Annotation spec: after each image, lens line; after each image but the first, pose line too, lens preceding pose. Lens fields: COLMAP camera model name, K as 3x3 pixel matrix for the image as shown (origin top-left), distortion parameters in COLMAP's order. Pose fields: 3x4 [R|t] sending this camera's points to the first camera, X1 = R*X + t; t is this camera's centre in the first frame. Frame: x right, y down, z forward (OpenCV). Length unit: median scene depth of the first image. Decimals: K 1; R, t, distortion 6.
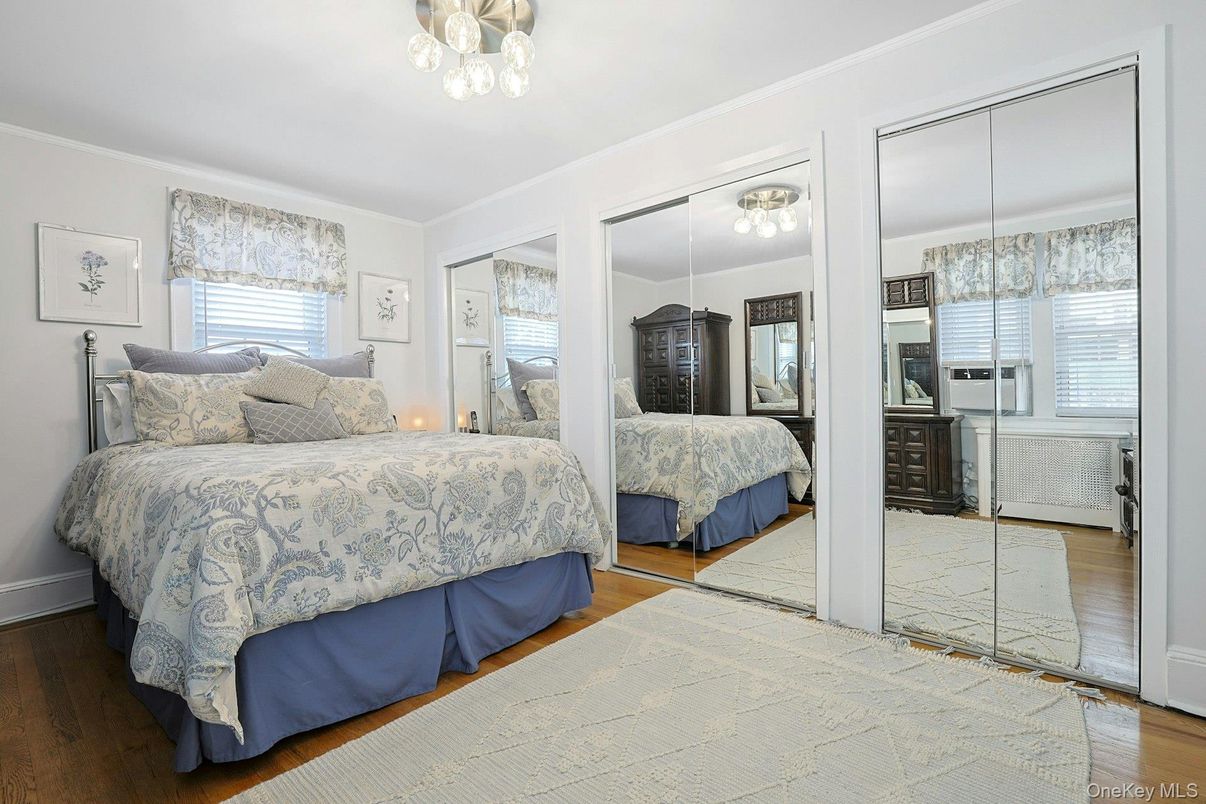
lens RADIAL K [[556.4, 0, 603.0], [0, 556.4, 402.0], [0, 0, 1]] dist [-0.001589, -0.000289]
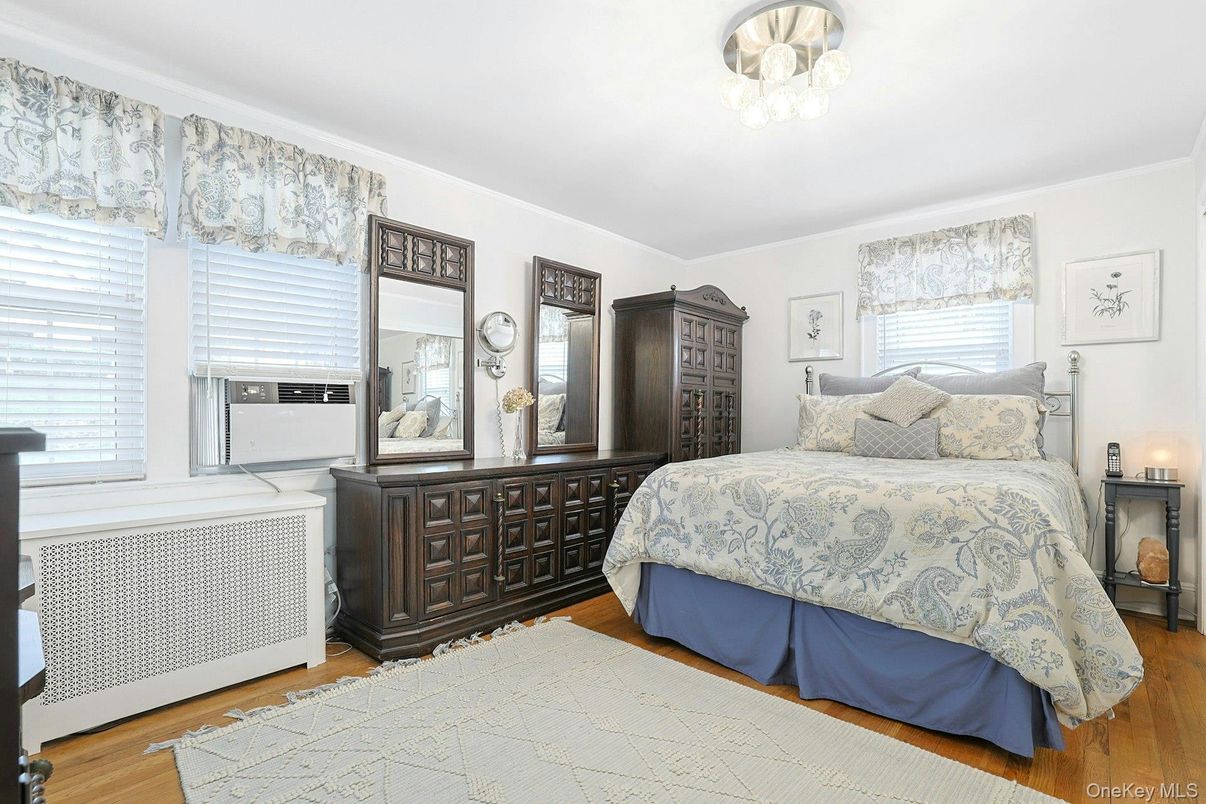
lens RADIAL K [[600.9, 0, 602.7], [0, 600.9, 417.0], [0, 0, 1]] dist [-0.001678, -0.000263]
pose [[-0.028304, 0.027589, -0.999219, 0.788429], [-0.018509, 0.999433, 0.028119, -0.036734], [0.999428, 0.019290, -0.027778, 0.625612]]
